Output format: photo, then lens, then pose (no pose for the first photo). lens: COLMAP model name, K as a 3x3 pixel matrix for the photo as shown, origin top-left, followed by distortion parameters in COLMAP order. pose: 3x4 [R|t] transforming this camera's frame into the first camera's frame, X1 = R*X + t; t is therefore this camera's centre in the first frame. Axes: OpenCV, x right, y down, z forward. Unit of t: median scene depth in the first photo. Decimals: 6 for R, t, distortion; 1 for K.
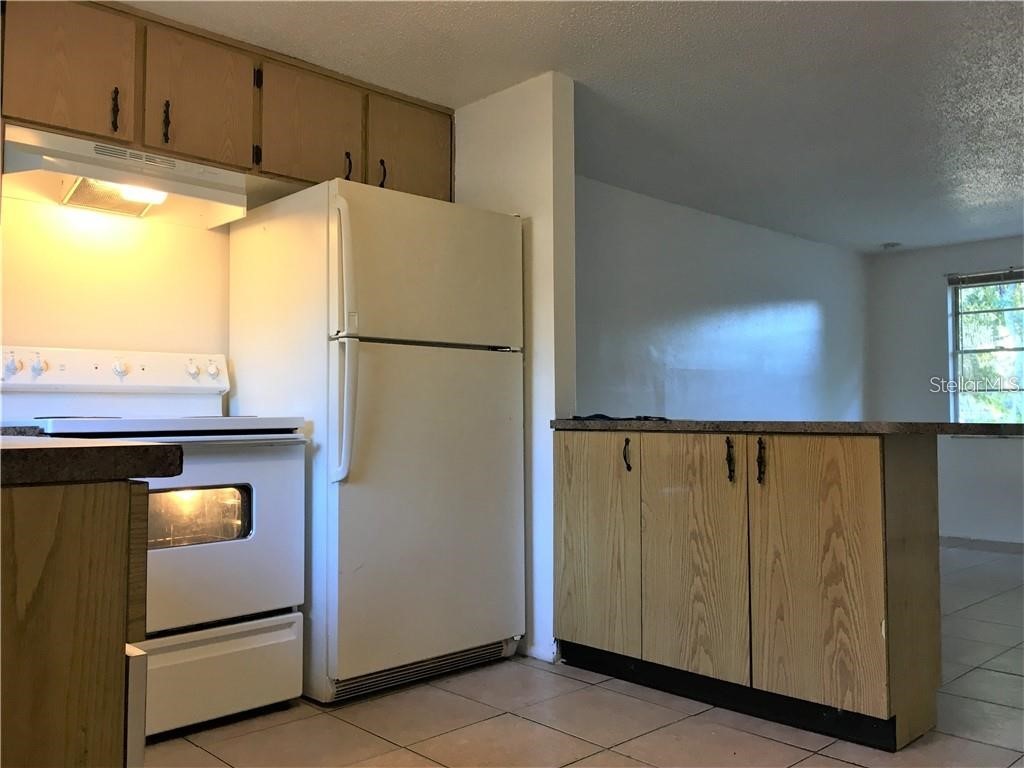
lens RADIAL K [[856.7, 0, 512.0], [0, 856.7, 384.0], [0, 0, 1]] dist [0.068189, -0.087614]
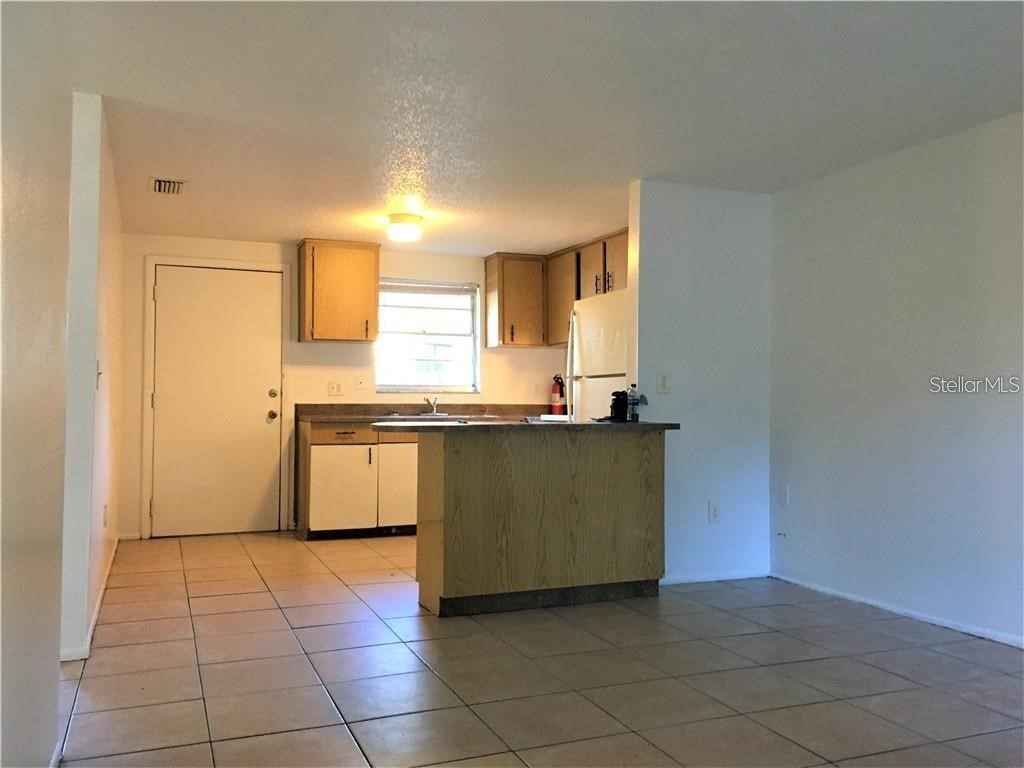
lens RADIAL K [[870.6, 0, 514.6], [0, 870.6, 364.2], [0, 0, 1]] dist [0.084868, -0.087031]
pose [[-0.360888, -0.045917, -0.931478, 1.796015], [0.025753, 0.997916, -0.059170, 0.034470], [0.932253, -0.045342, -0.358954, 1.610638]]
